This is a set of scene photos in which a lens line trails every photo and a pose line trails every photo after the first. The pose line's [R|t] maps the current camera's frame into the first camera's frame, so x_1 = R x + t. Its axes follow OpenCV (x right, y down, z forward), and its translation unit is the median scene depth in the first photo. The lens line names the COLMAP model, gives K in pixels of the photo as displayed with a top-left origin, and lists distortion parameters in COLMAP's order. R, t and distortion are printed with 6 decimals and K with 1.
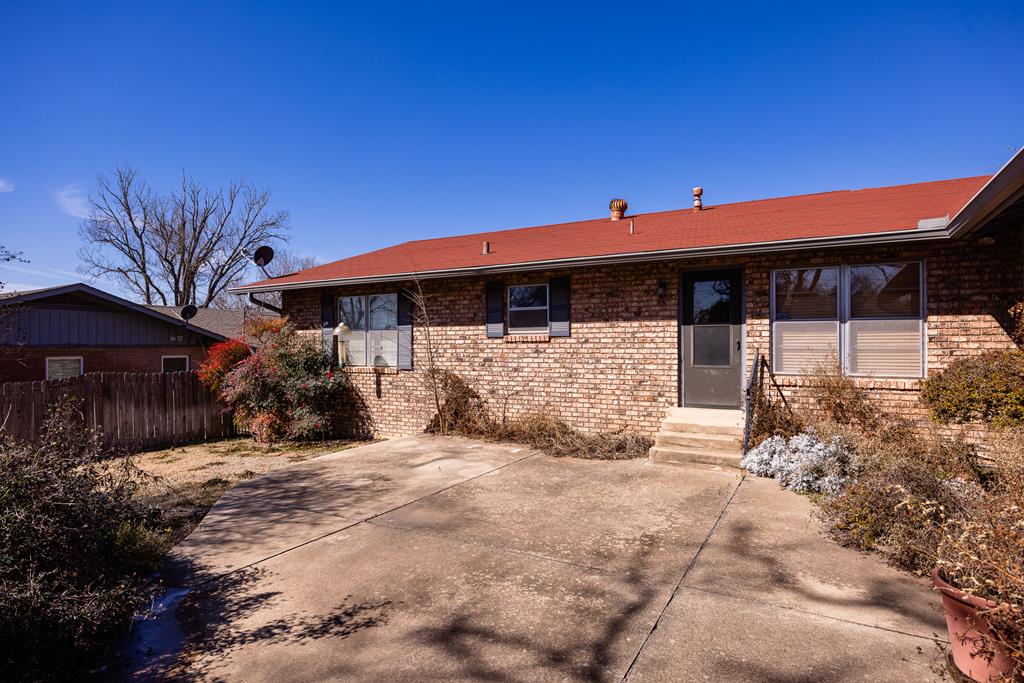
lens RADIAL K [[558.5, 0, 516.1], [0, 558.5, 343.8], [0, 0, 1]] dist [-0.000366, 0.001000]
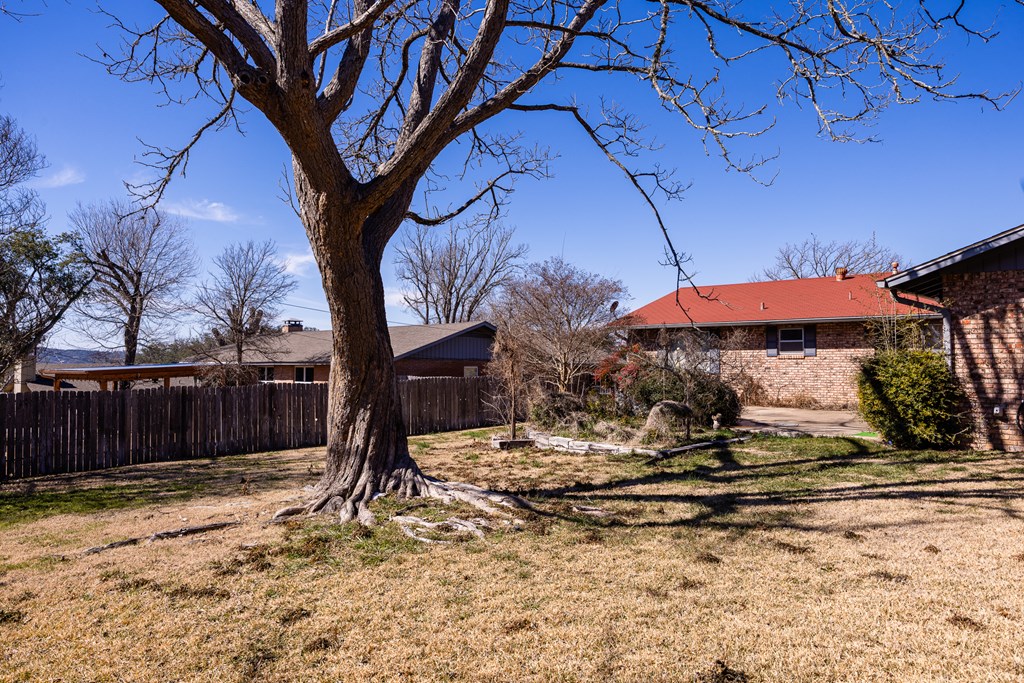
lens RADIAL K [[708.2, 0, 508.3], [0, 708.2, 342.1], [0, 0, 1]] dist [-0.020021, 0.004779]
pose [[0.967533, -0.004871, -0.252698, -0.318531], [-0.001368, 0.999699, -0.024510, 0.000357], [0.252741, 0.024060, 0.967235, -1.643125]]
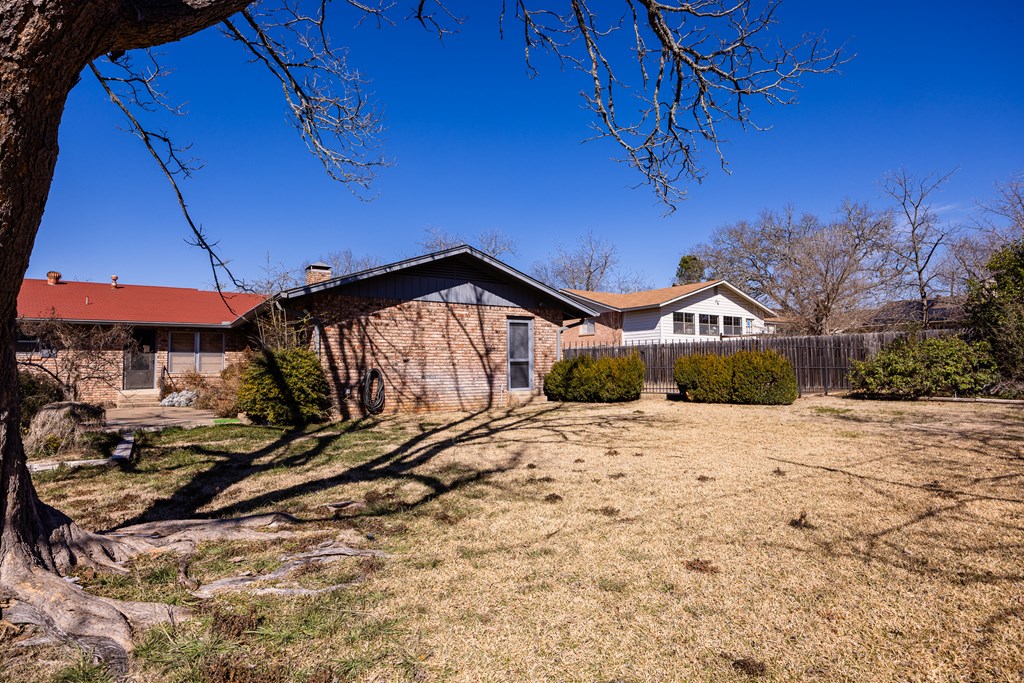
lens RADIAL K [[558.5, 0, 511.6], [0, 558.5, 342.9], [0, 0, 1]] dist [-0.000366, 0.001000]
pose [[0.482129, 0.038331, 0.875262, -0.829494], [0.003245, 0.998957, -0.045536, 0.030275], [-0.876094, 0.024794, 0.481502, -1.298172]]
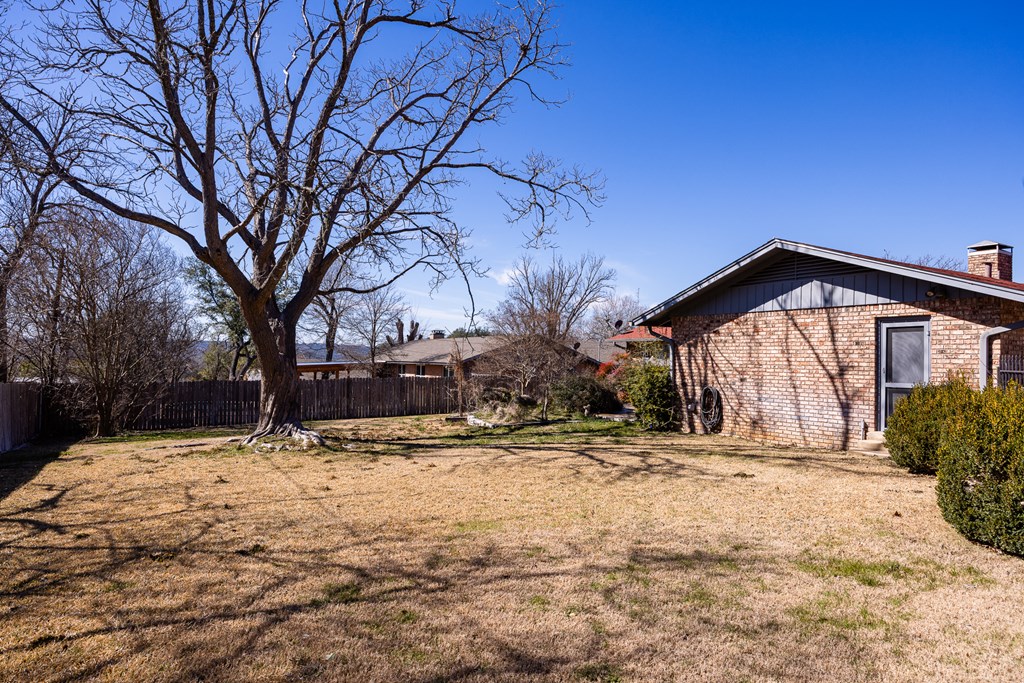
lens RADIAL K [[596.7, 0, 515.6], [0, 596.7, 348.2], [0, 0, 1]] dist [-0.028454, -0.000305]
pose [[0.866312, 0.002888, -0.499494, 0.559465], [-0.009564, 0.999896, -0.010806, -0.045604], [0.499411, 0.014138, 0.866250, -1.854724]]
